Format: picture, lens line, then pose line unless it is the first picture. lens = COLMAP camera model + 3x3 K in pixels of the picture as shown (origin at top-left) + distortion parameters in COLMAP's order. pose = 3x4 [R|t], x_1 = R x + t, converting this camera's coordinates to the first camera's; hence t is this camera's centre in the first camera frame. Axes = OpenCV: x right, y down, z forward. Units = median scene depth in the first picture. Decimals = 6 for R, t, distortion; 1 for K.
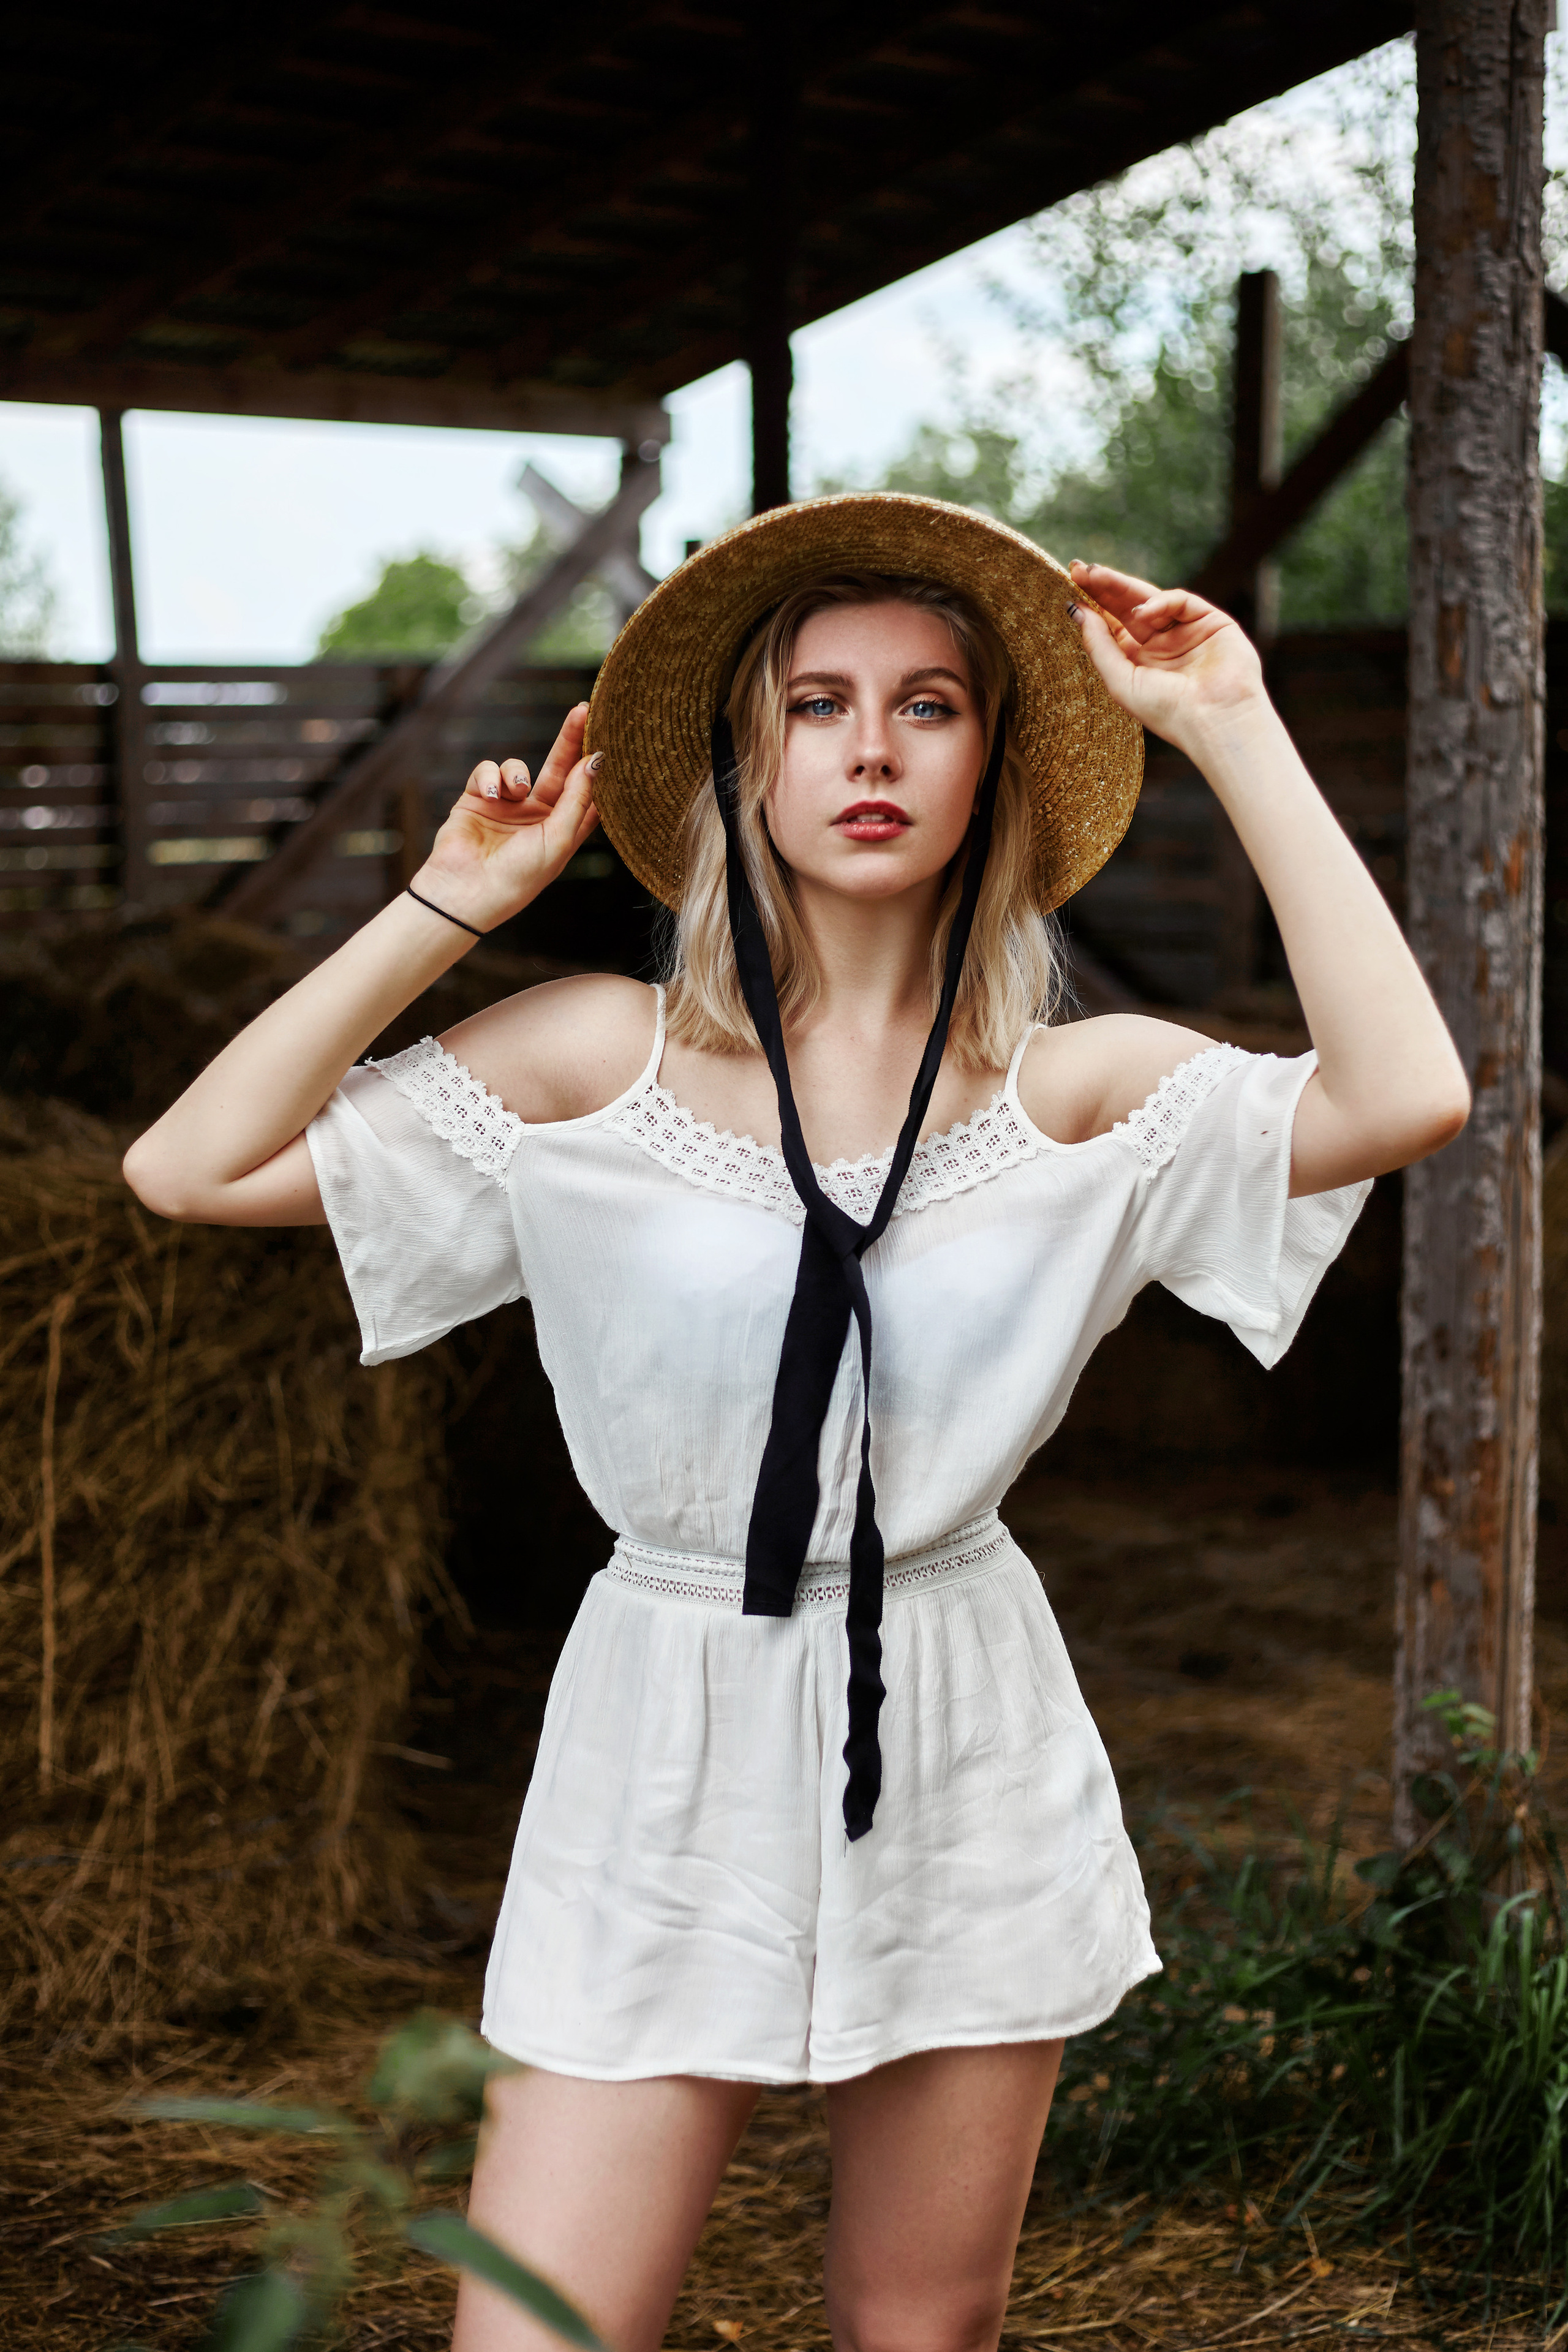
lens RADIAL K [[3643.2, 0, 784.0], [0, 3643.2, 1176.0], [0, 0, 1]] dist [0.018745, -0.696925]
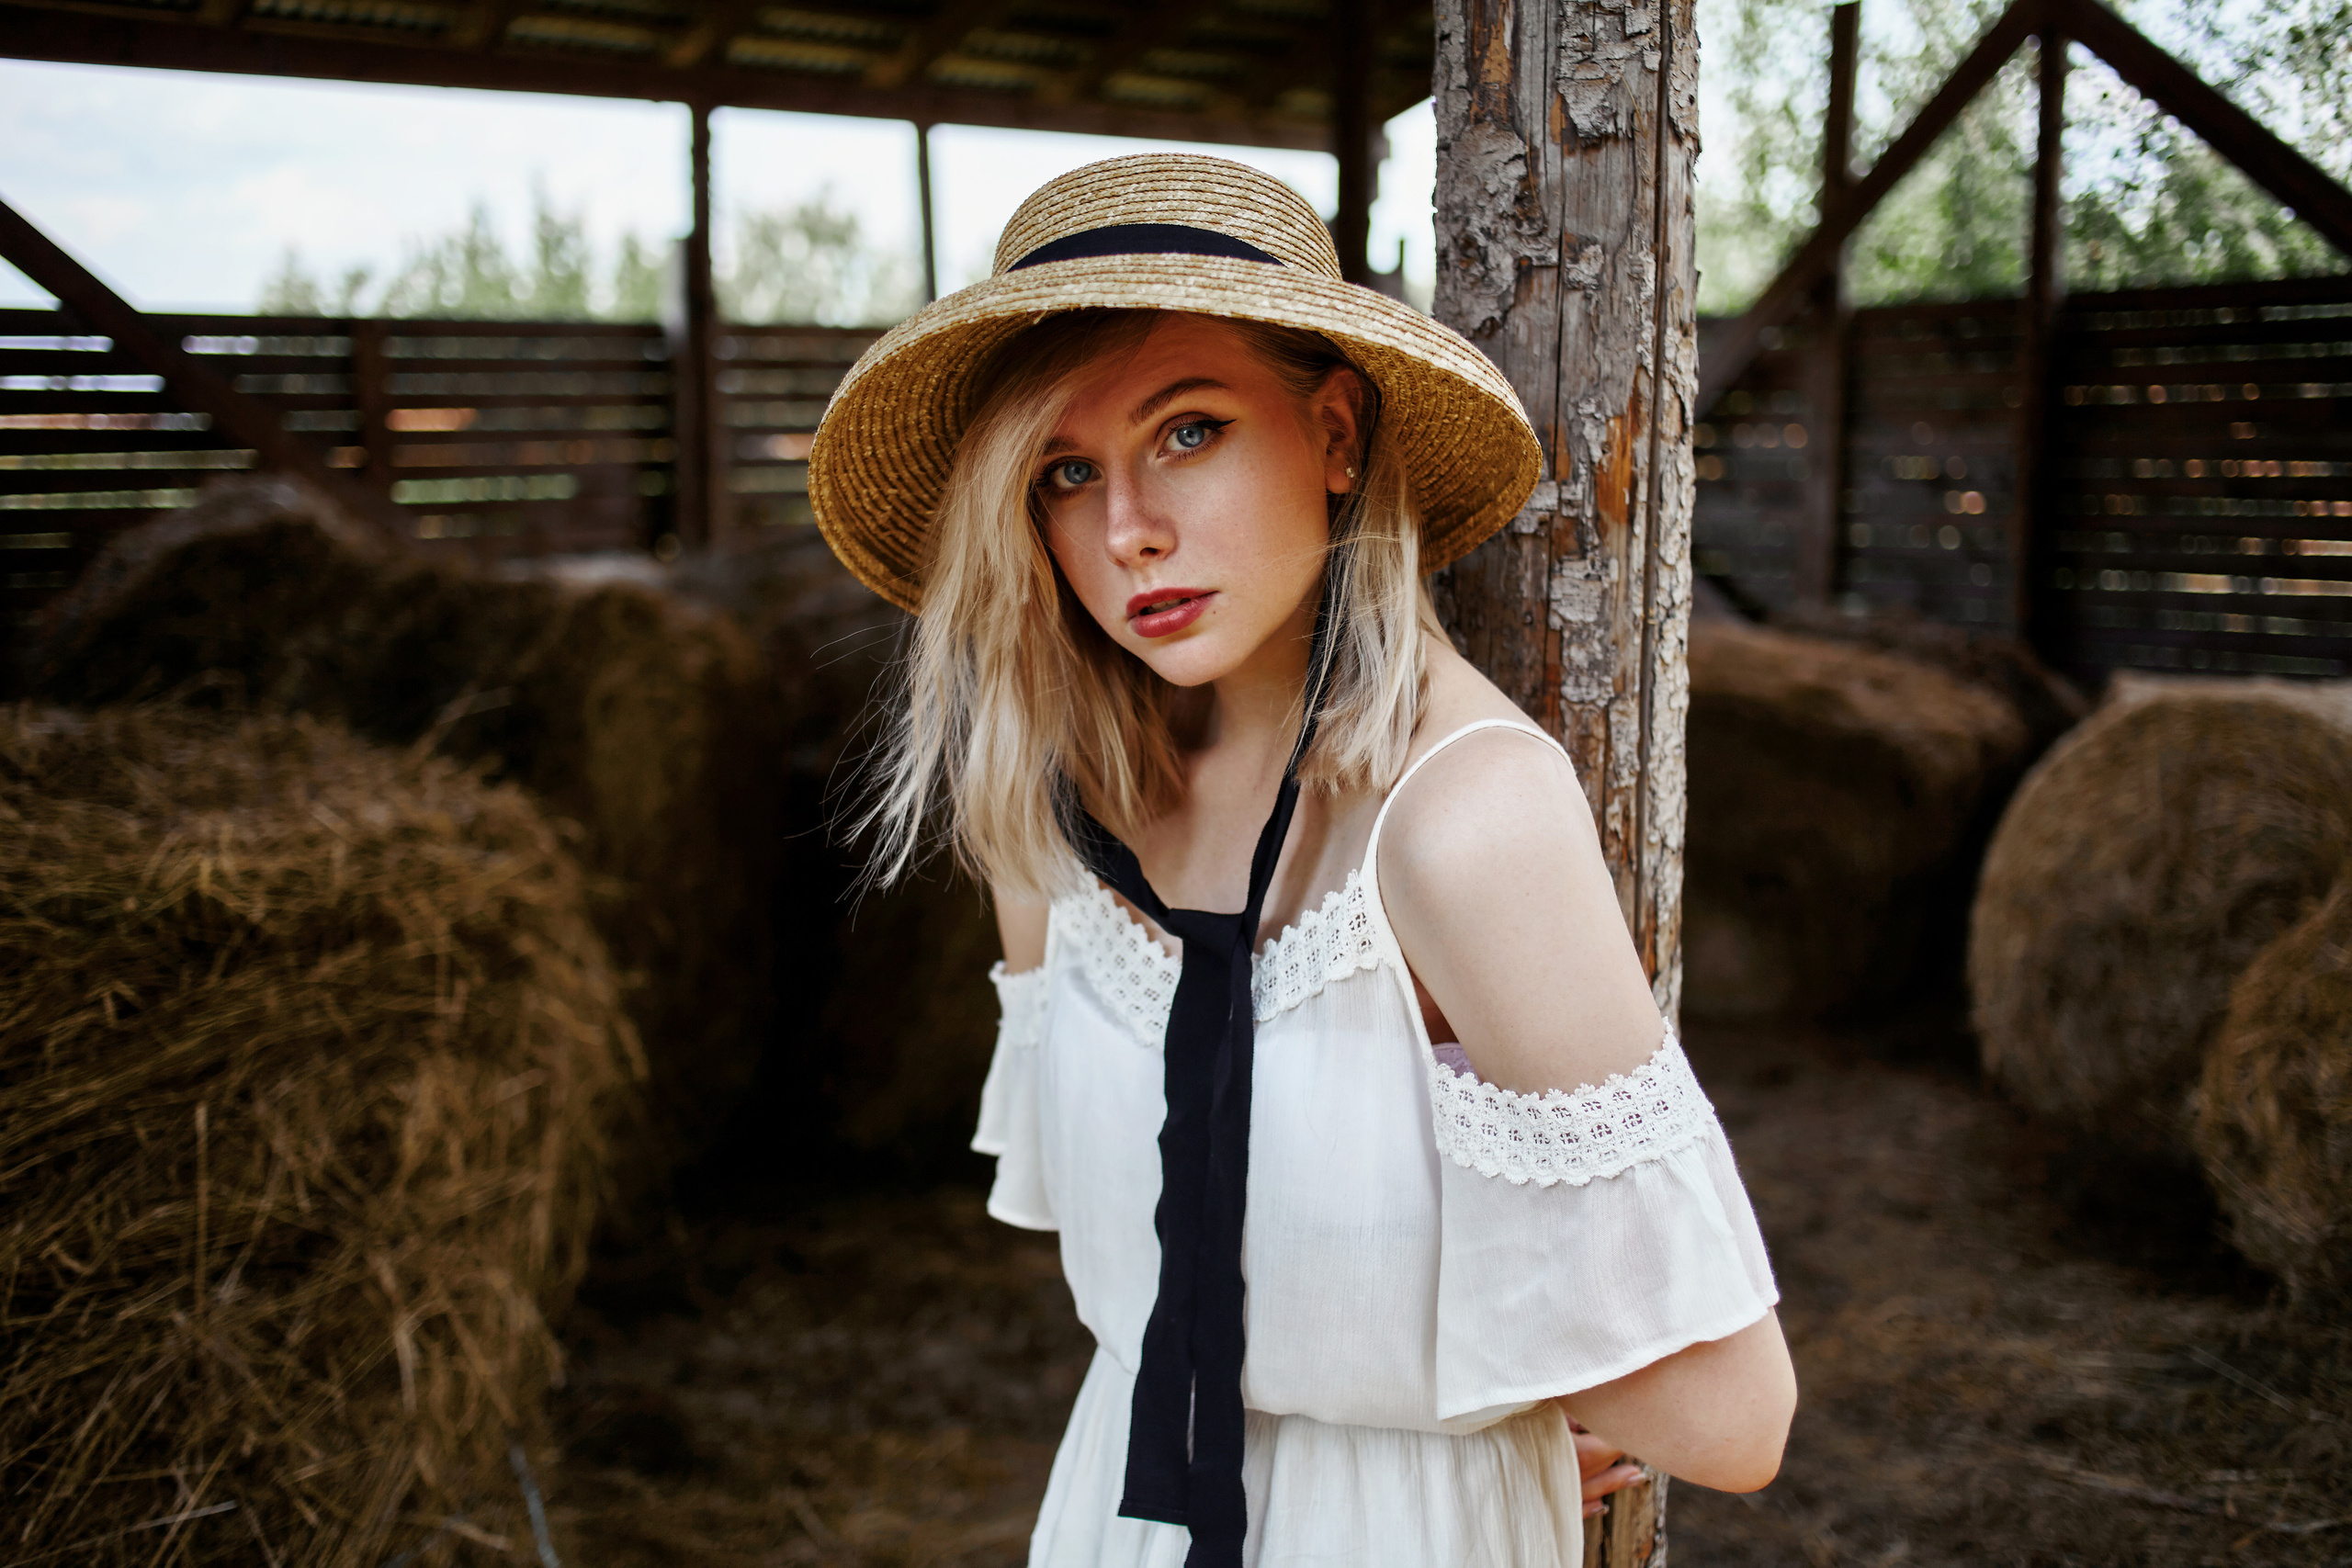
lens RADIAL K [[2489.1, 0, 1182.1], [0, 2489.1, 753.3], [0, 0, 1]] dist [-0.039831, 0.010880]
pose [[0.987650, 0.033164, -0.153127, 0.194791], [-0.030303, 0.999321, 0.020979, -0.051078], [0.153719, -0.016080, 0.987984, 0.649096]]
